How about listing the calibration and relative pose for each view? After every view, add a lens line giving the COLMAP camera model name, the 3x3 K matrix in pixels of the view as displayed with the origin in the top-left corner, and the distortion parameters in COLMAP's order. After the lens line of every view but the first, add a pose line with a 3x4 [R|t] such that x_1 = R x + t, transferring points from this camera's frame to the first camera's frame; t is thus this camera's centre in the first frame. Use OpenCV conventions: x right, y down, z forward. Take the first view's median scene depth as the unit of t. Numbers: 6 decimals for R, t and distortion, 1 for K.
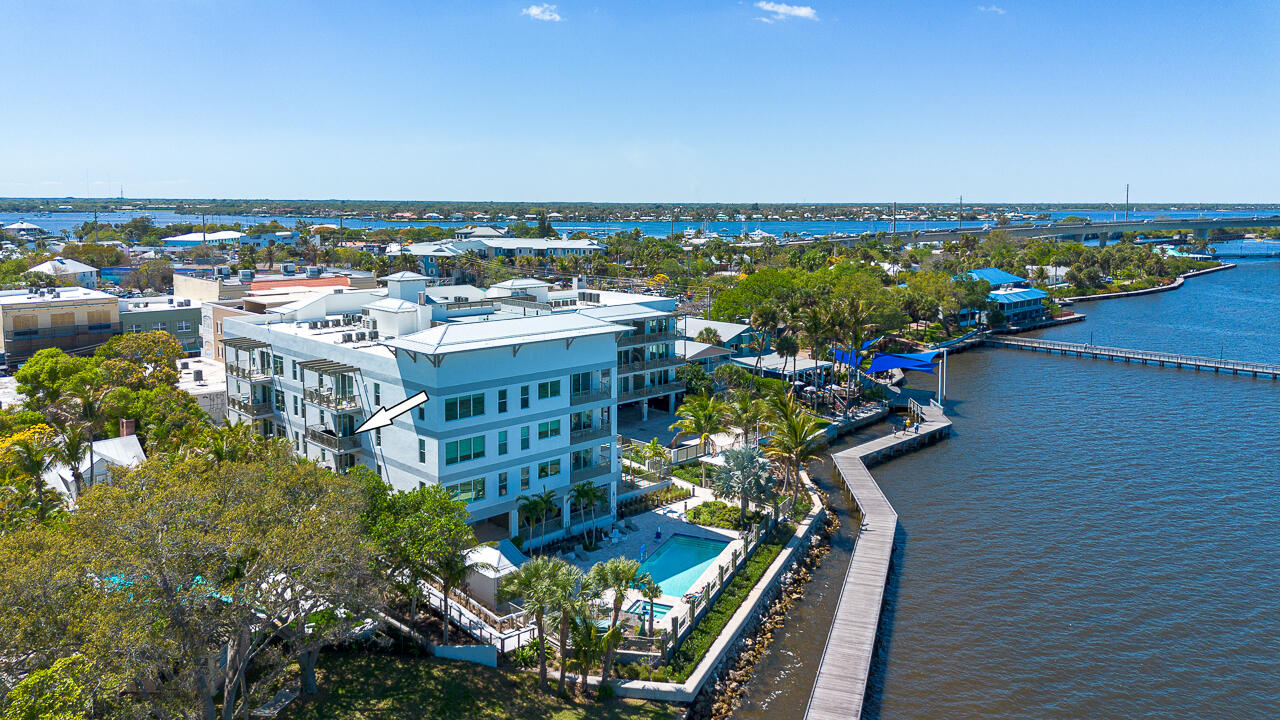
lens RADIAL K [[928.6, 0, 643.4], [0, 928.6, 293.2], [0, 0, 1]] dist [0.025332, -0.001456]
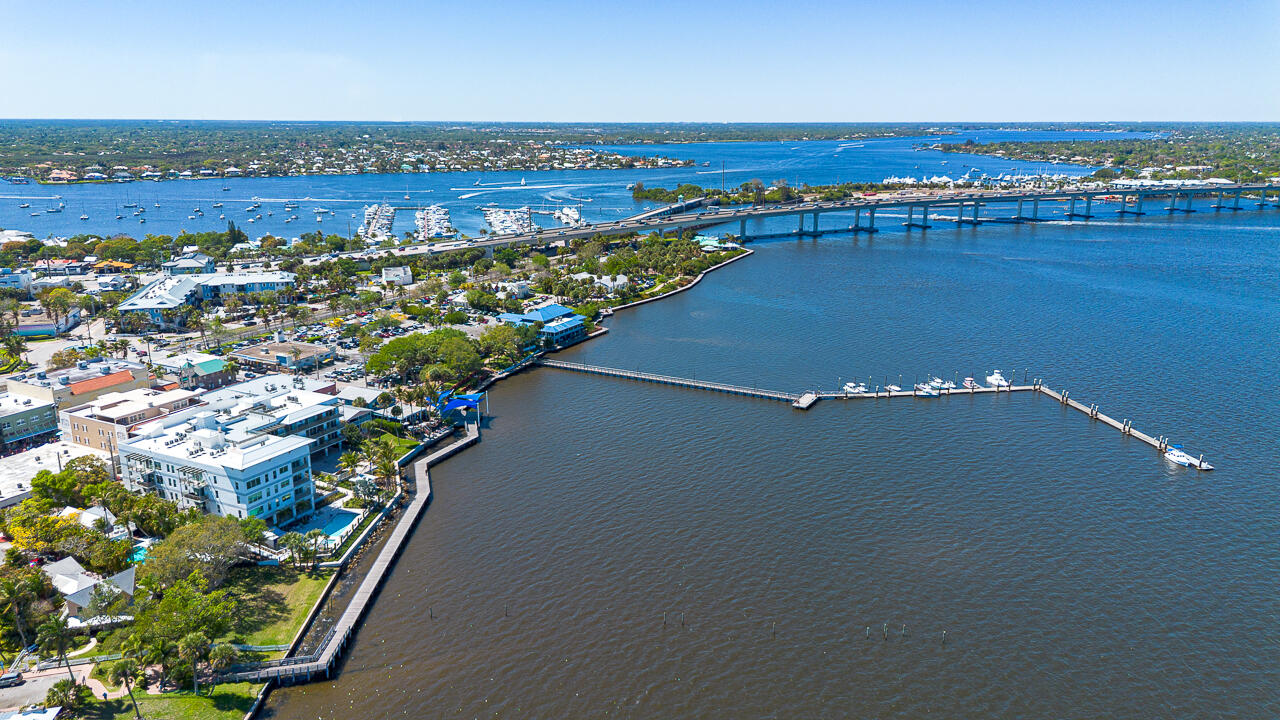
lens RADIAL K [[905.0, 0, 640.0], [0, 905.0, 360.0], [0, 0, 1]] dist [0.035491, -0.001703]
pose [[0.949254, -0.083009, 0.303358, 0.102044], [0.033054, 0.985530, 0.166244, -0.593986], [-0.312768, -0.147781, 0.938263, -1.700243]]
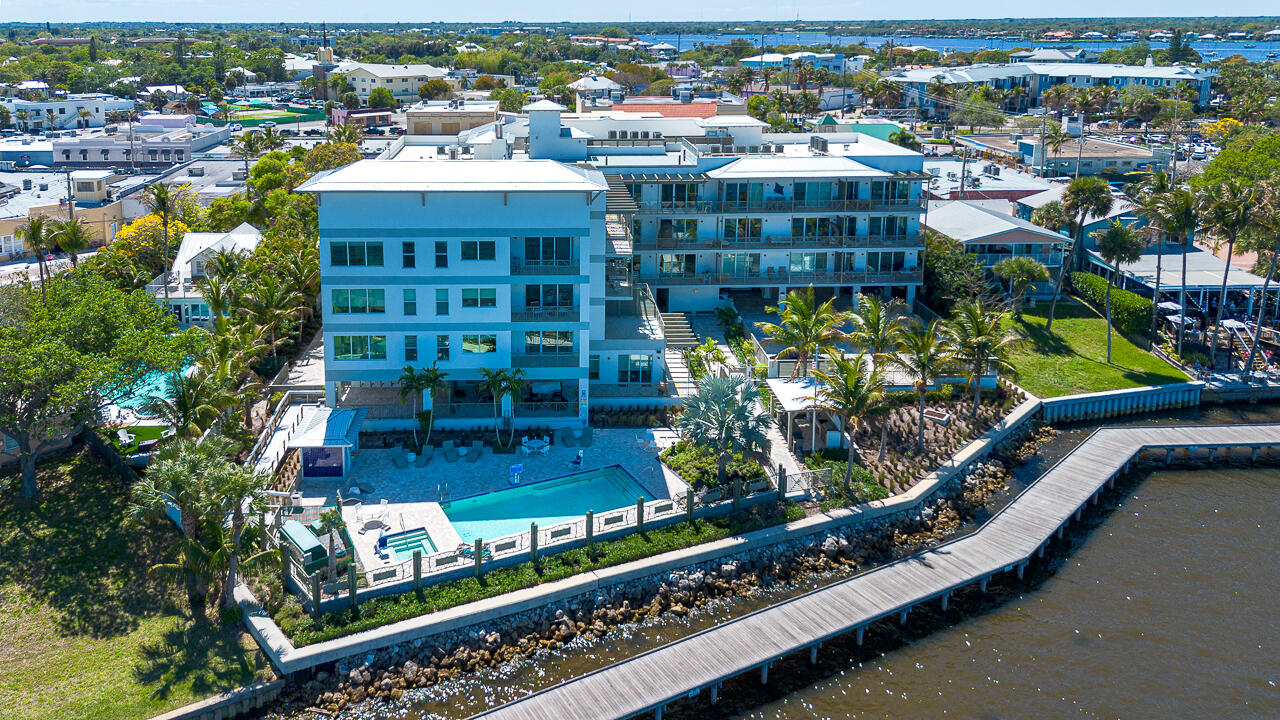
lens RADIAL K [[932.8, 0, 549.4], [0, 932.8, 205.3], [0, 0, 1]] dist [0.028437, -0.002456]
pose [[0.717672, 0.121388, -0.685720, 0.488391], [-0.055321, 0.991516, 0.117622, -0.036209], [0.694180, -0.046479, 0.718299, 0.426923]]
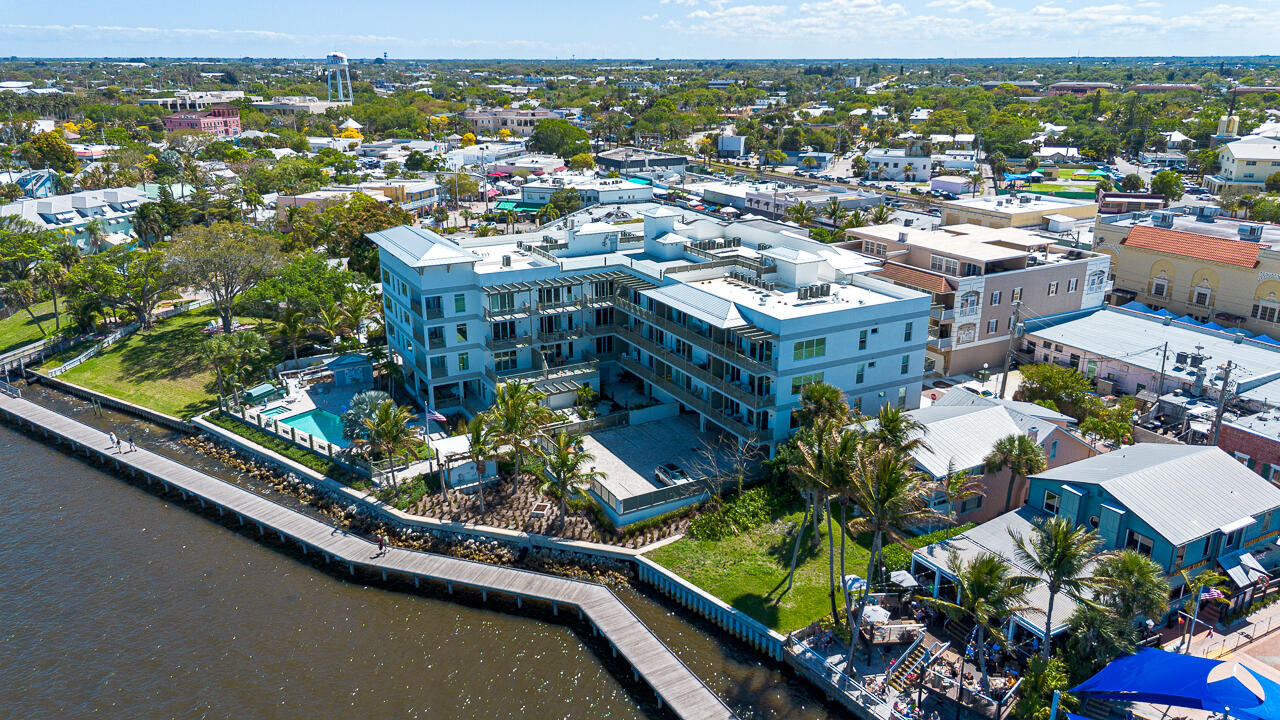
lens RADIAL K [[905.0, 0, 640.0], [0, 905.0, 360.0], [0, 0, 1]] dist [0.035491, -0.001703]
pose [[-0.275794, 0.293204, -0.915406, 1.029203], [-0.093616, 0.939621, 0.329164, -0.268770], [0.956647, 0.176478, -0.231693, 1.598578]]
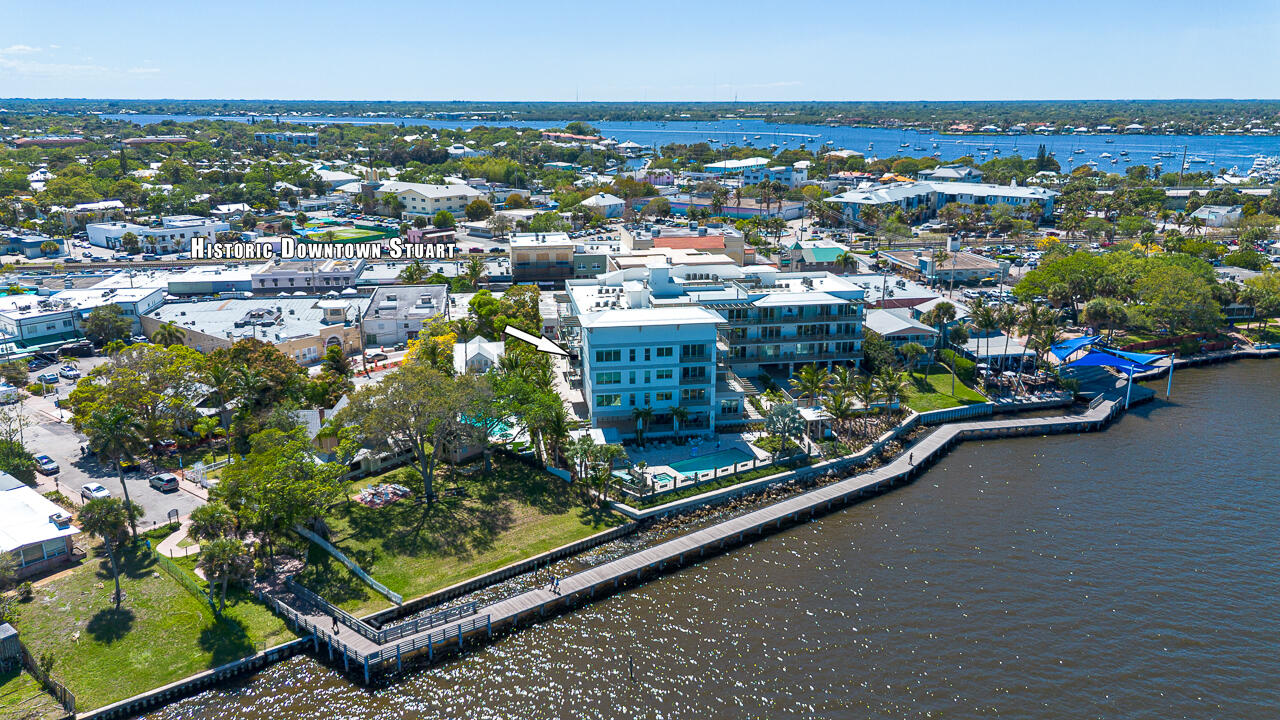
lens RADIAL K [[905.0, 0, 640.0], [0, 905.0, 360.0], [0, 0, 1]] dist [0.035491, -0.001703]
pose [[0.817100, 0.153504, -0.555683, 0.767970], [-0.051930, 0.979578, 0.194242, -0.198782], [0.574152, -0.129859, 0.808385, -0.380145]]
